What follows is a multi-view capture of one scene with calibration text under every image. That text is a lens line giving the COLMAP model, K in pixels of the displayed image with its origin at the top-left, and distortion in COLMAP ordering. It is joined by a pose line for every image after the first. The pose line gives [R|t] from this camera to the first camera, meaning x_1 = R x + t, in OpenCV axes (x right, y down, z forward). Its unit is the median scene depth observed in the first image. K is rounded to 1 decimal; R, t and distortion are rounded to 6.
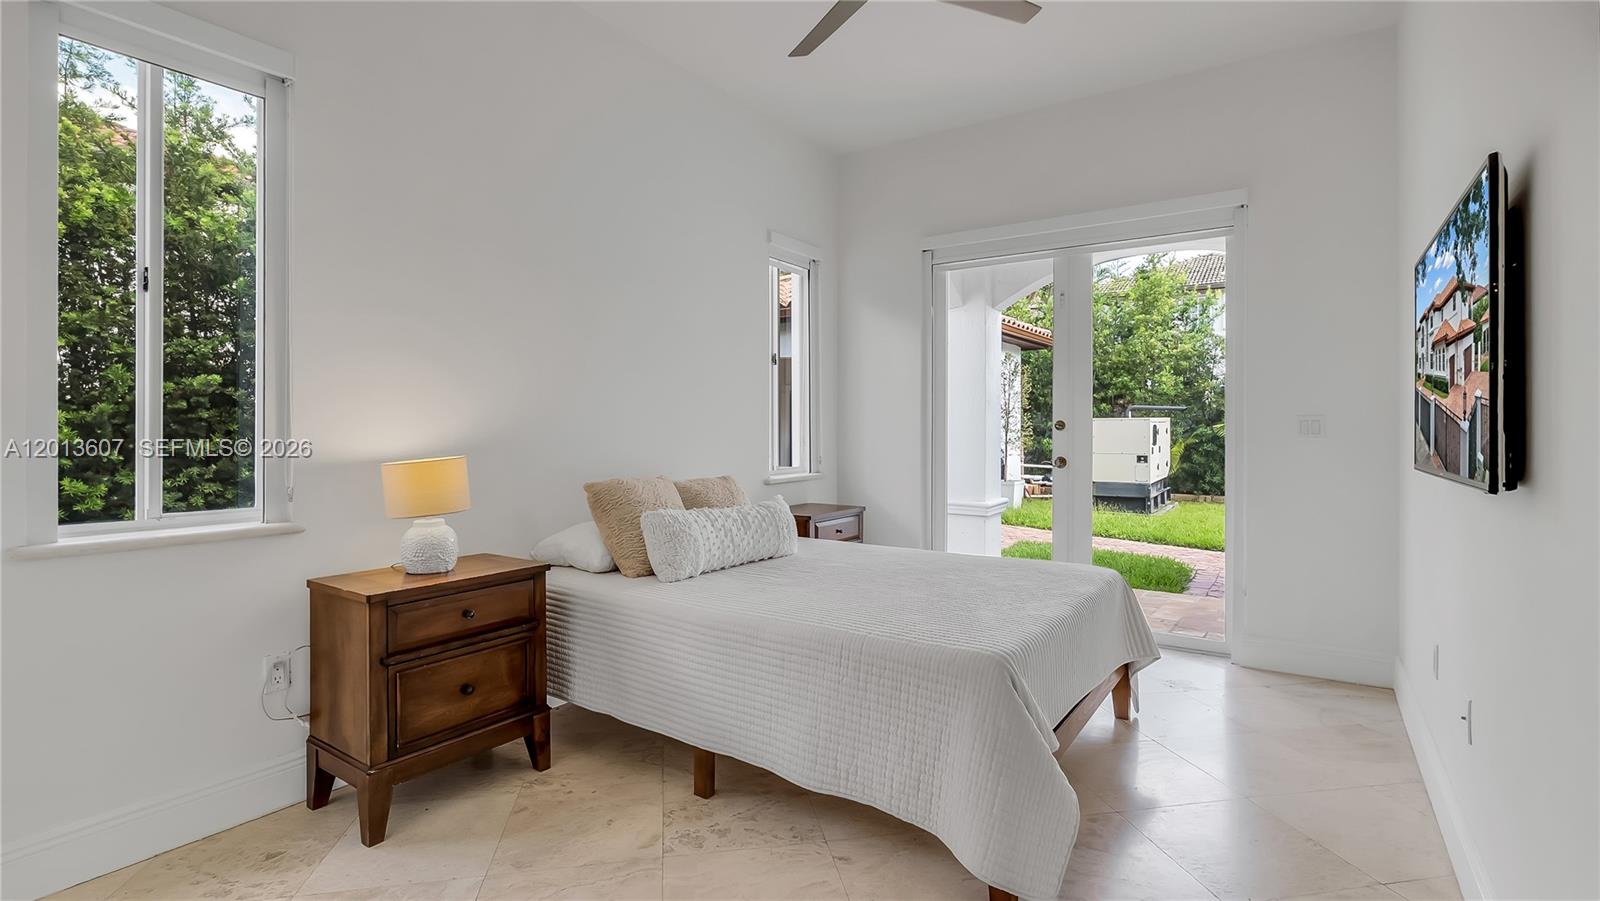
lens RADIAL K [[743.9, 0, 794.7], [0, 743.9, 420.7], [0, 0, 1]] dist [-0.003848, -0.000093]
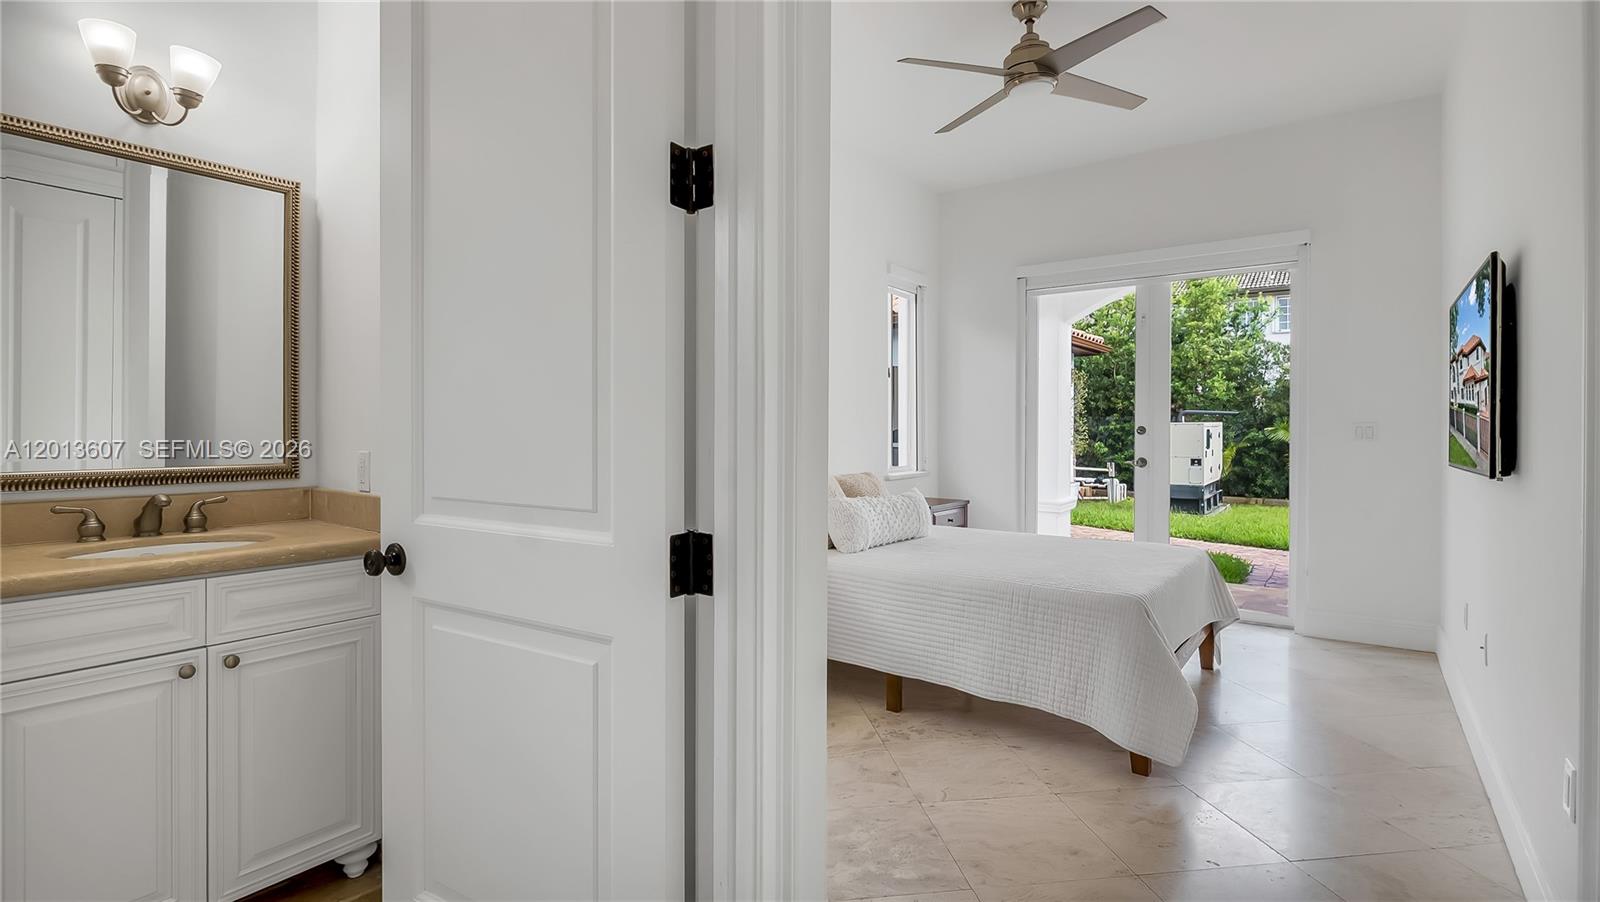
lens RADIAL K [[752.9, 0, 797.8], [0, 752.9, 427.3], [0, 0, 1]] dist [0.002204, -0.004515]
pose [[0.999363, 0.001634, -0.035654, -0.050951], [-0.001461, 0.999987, 0.004875, -0.001272], [0.035661, -0.004820, 0.999352, -0.070929]]
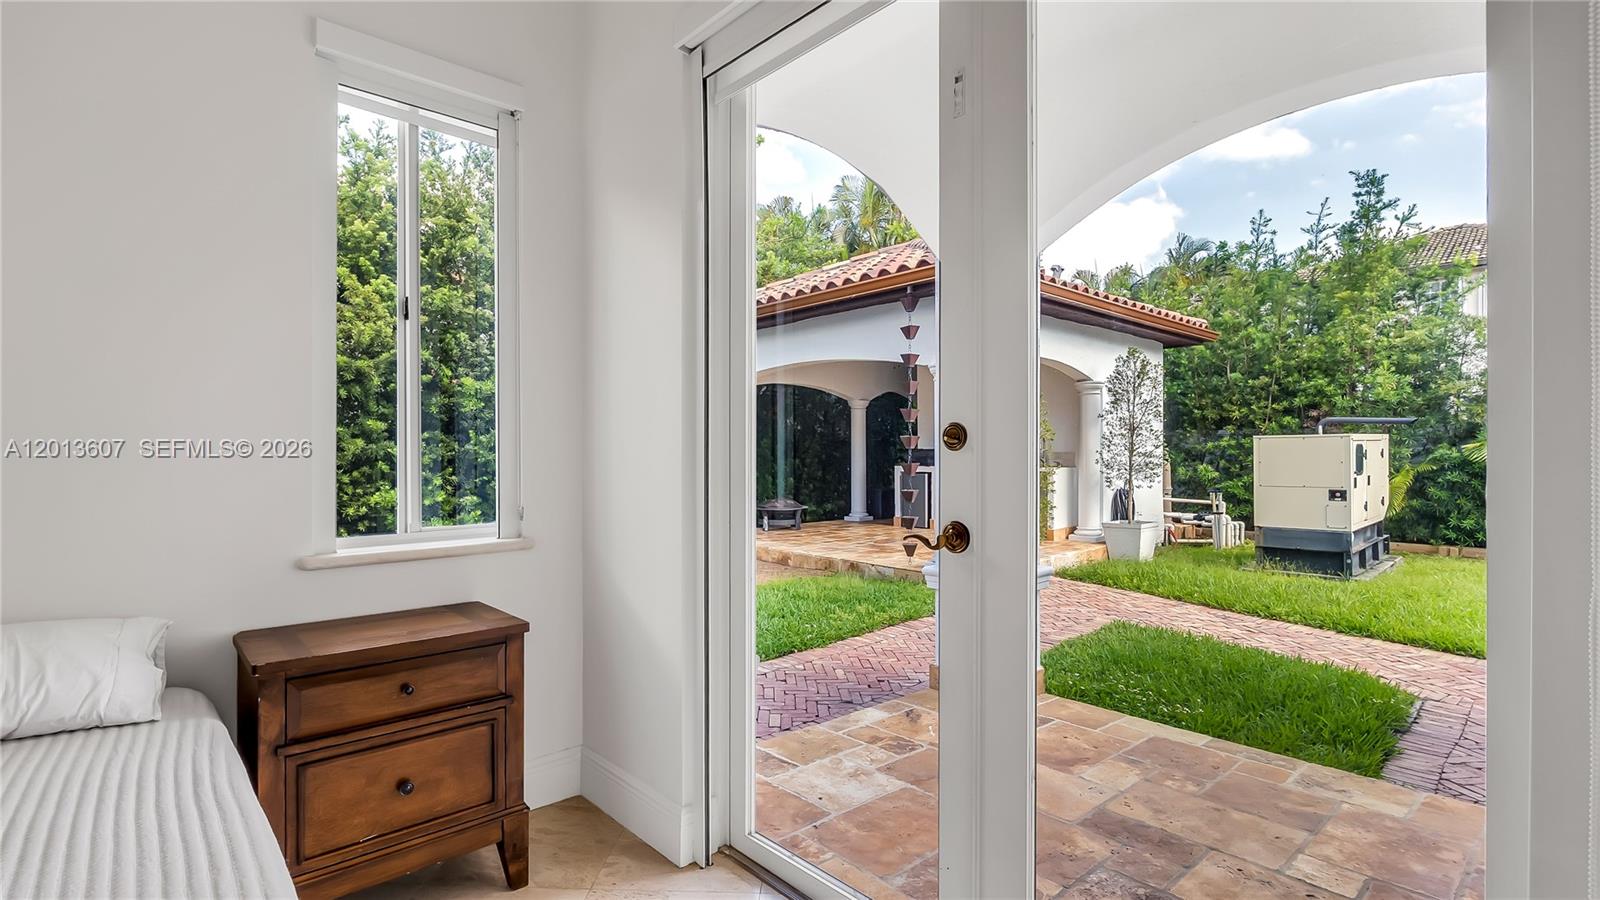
lens RADIAL K [[739.2, 0, 800.0], [0, 739.2, 450.0], [0, 0, 1]] dist [-0.001290, 0.000022]
pose [[0.975708, -0.004430, -0.219031, 0.136255], [0.005815, 0.999967, 0.005678, 0.003998], [0.218998, -0.006814, 0.975701, 0.235720]]
